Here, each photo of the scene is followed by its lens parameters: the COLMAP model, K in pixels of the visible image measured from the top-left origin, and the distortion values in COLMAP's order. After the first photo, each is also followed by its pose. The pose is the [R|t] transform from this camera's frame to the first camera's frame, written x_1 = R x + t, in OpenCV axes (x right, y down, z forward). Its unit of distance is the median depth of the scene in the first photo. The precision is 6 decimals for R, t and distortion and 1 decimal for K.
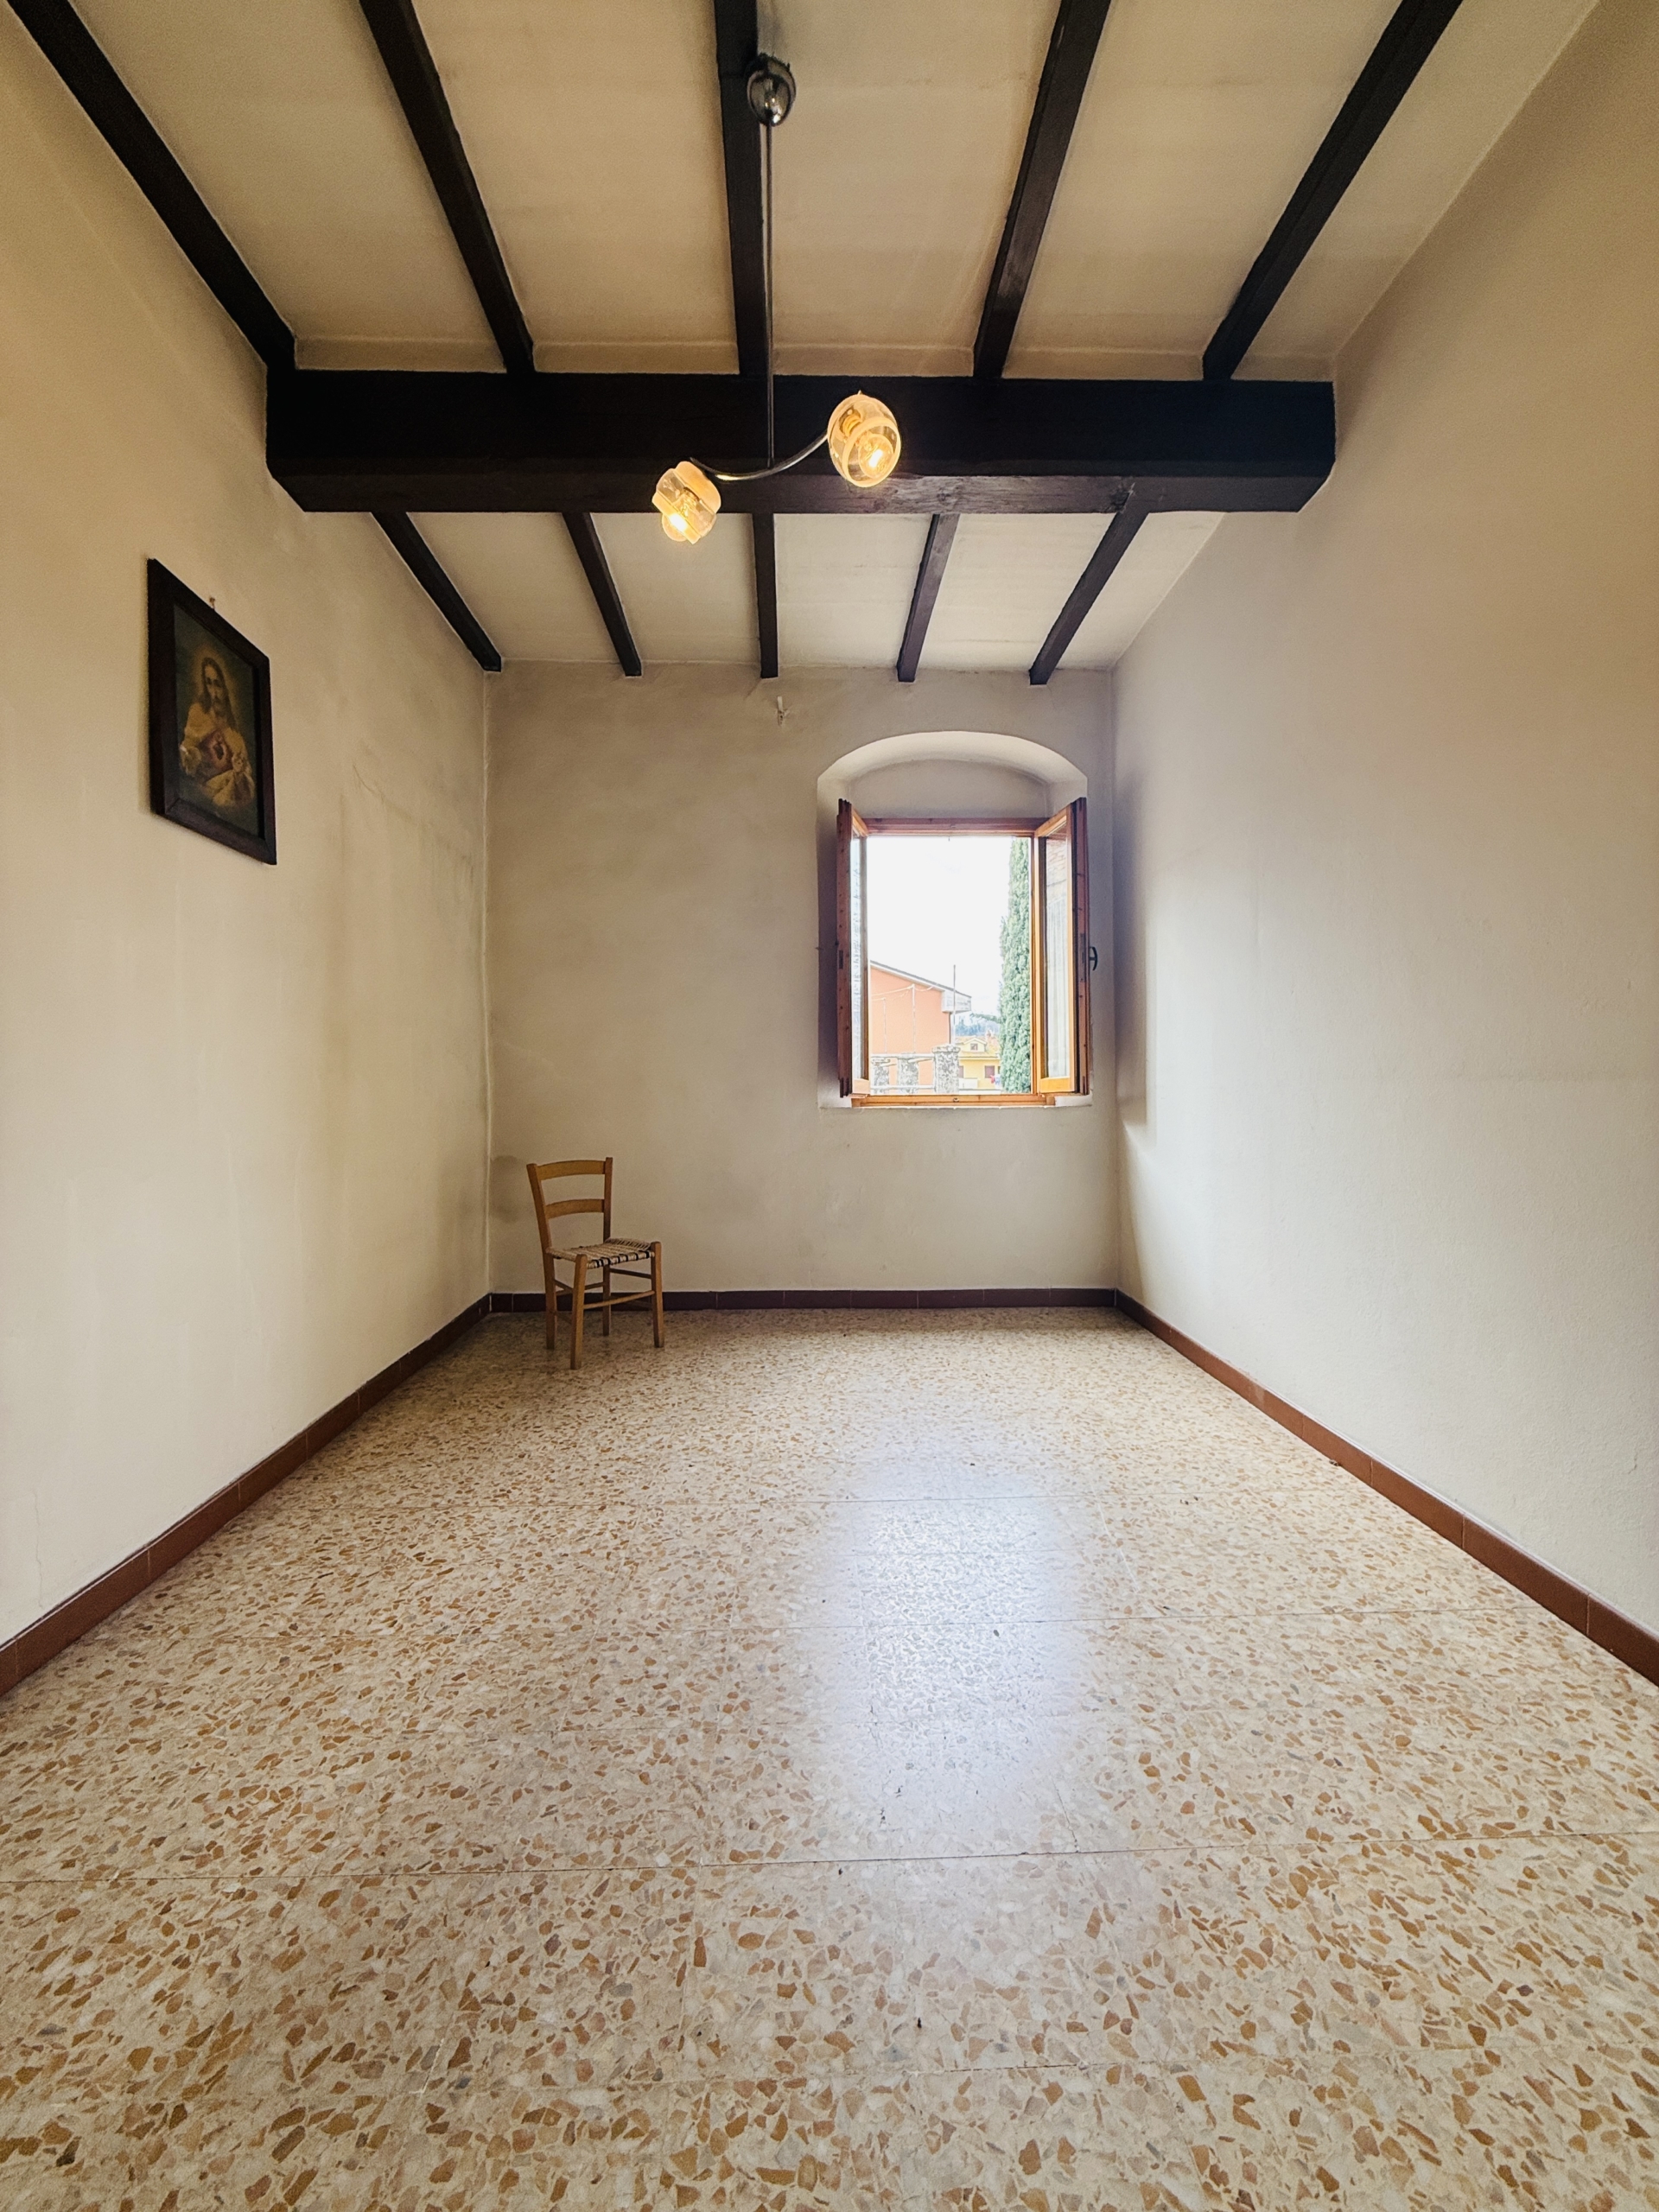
lens RADIAL K [[879.6, 0, 826.6], [0, 879.6, 1101.7], [0, 0, 1]] dist [-0.000372, 0.000399]
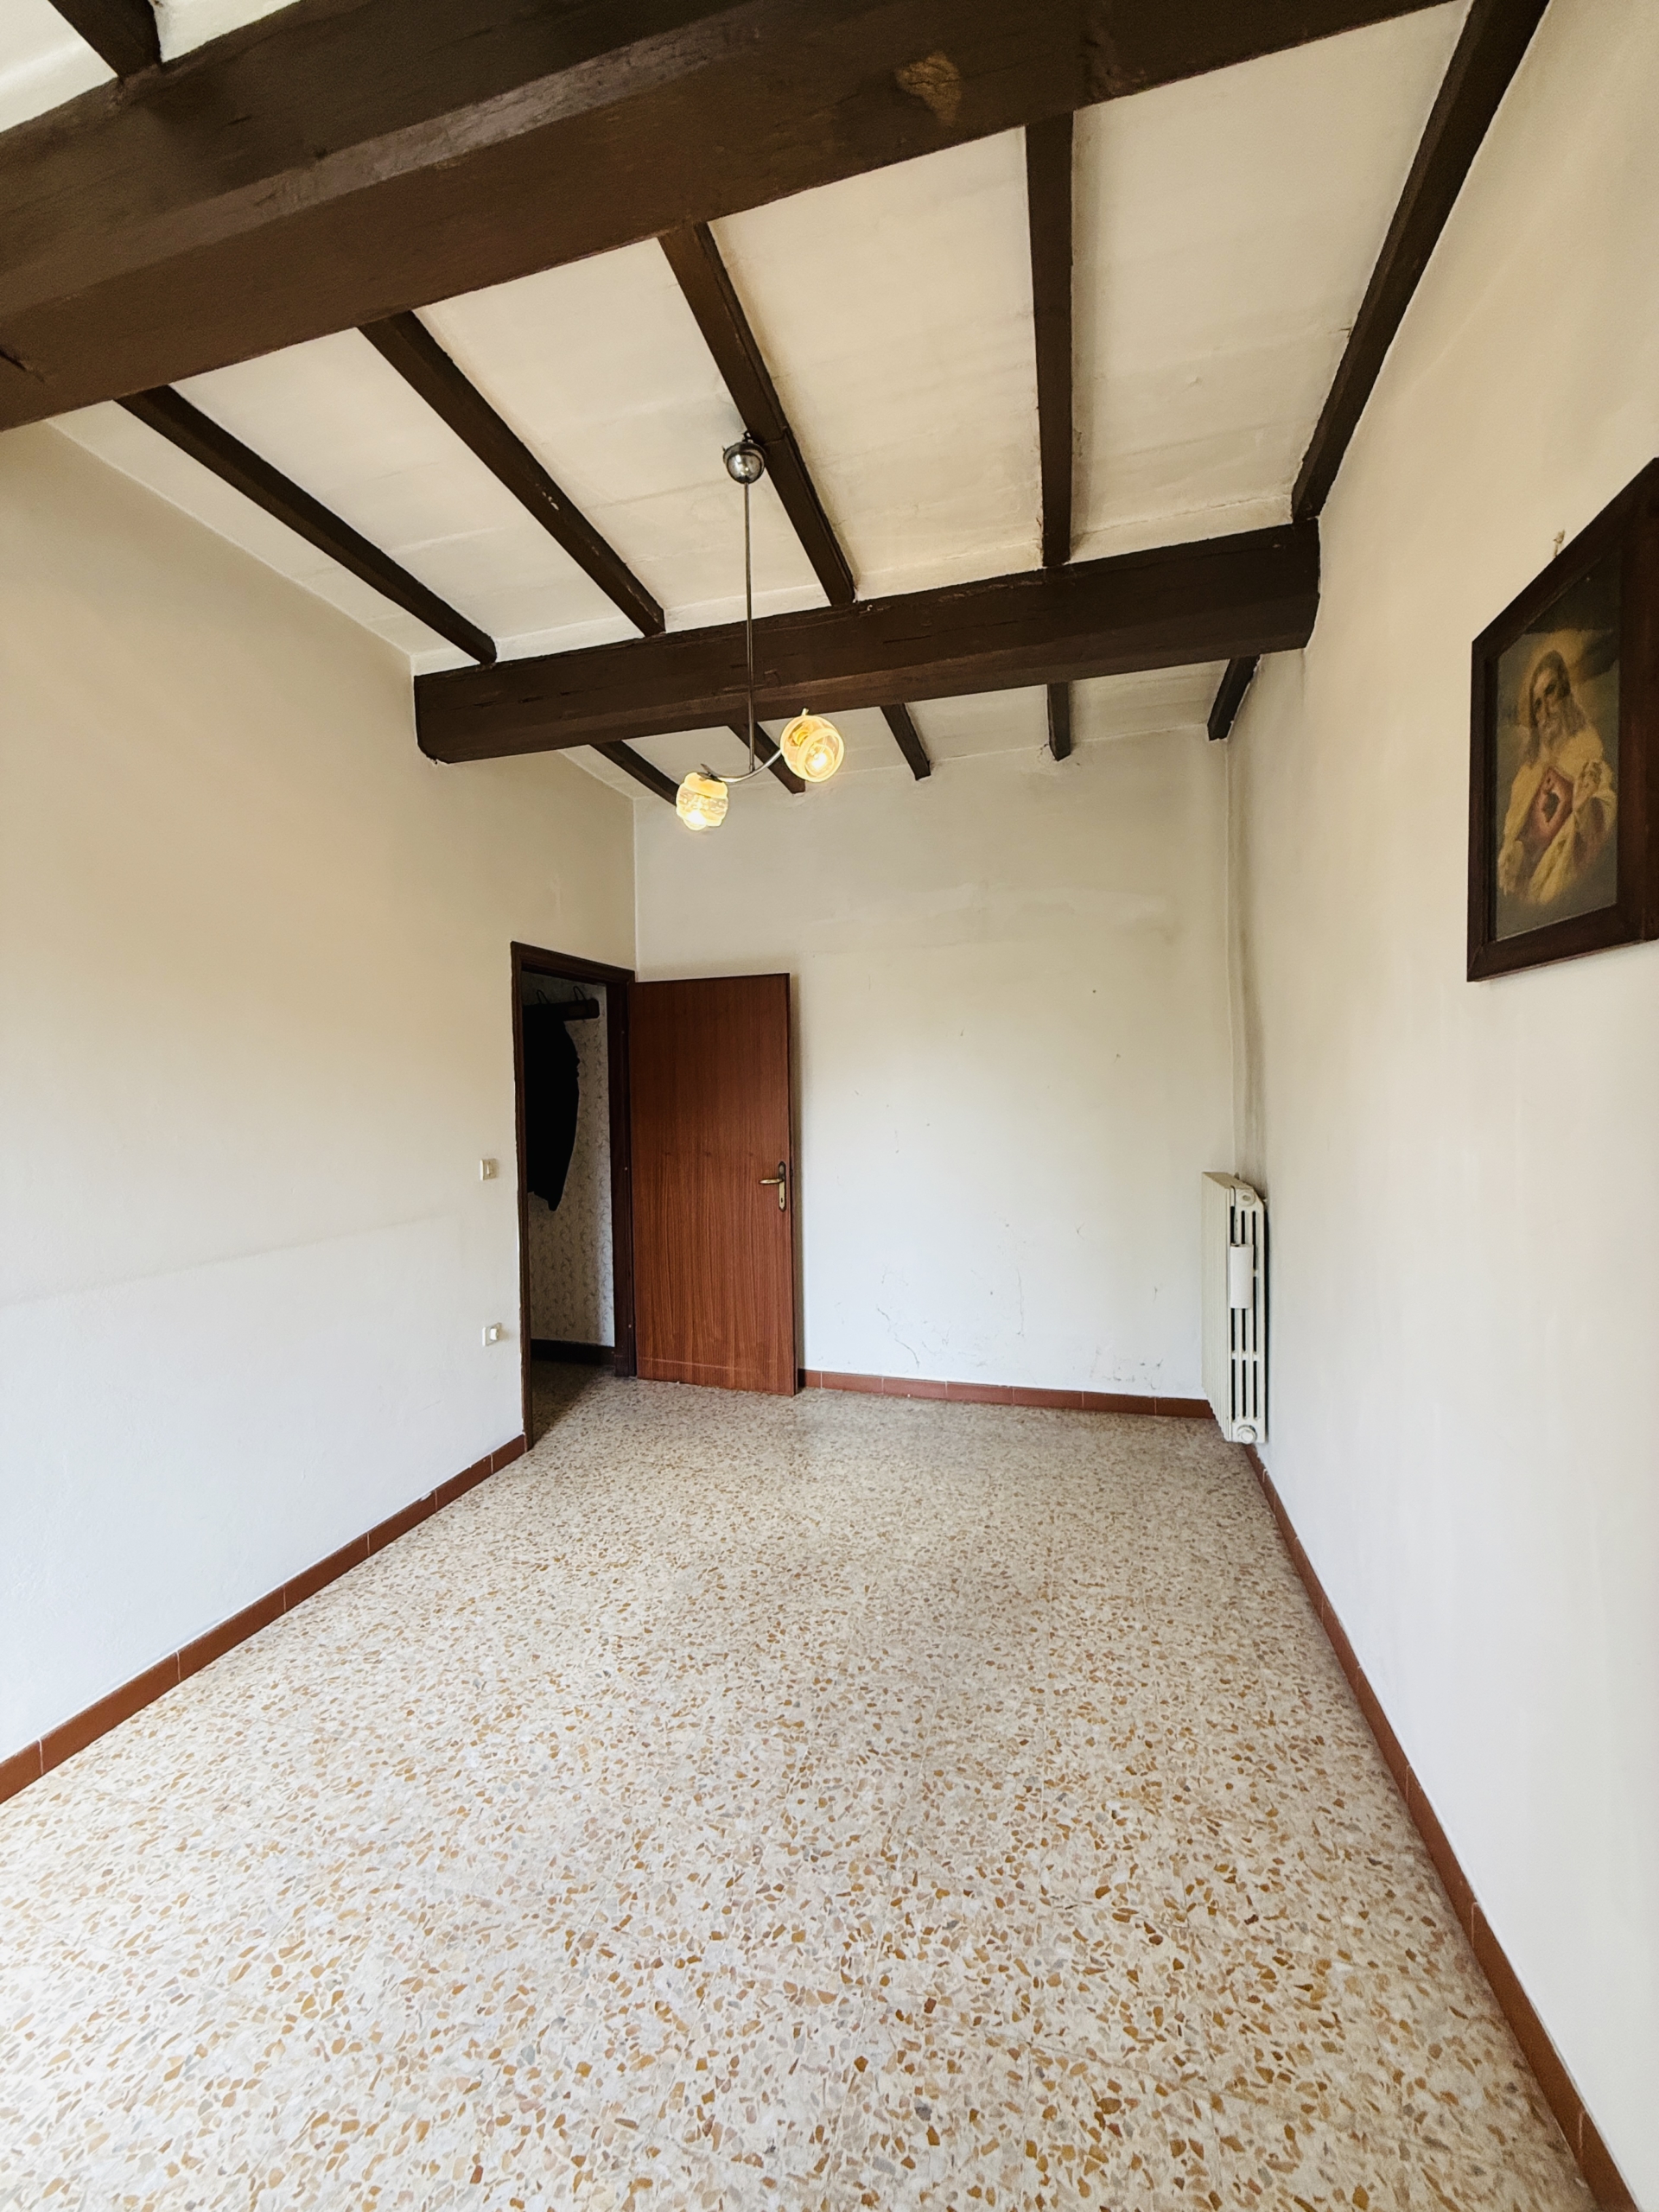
lens RADIAL K [[879.6, 0, 826.6], [0, 879.6, 1101.7], [0, 0, 1]] dist [-0.000372, 0.000399]
pose [[-0.953099, 0.019952, 0.302001, -0.460927], [0.029138, 0.999239, 0.025940, -0.263542], [-0.301253, 0.033523, -0.952955, 1.903638]]
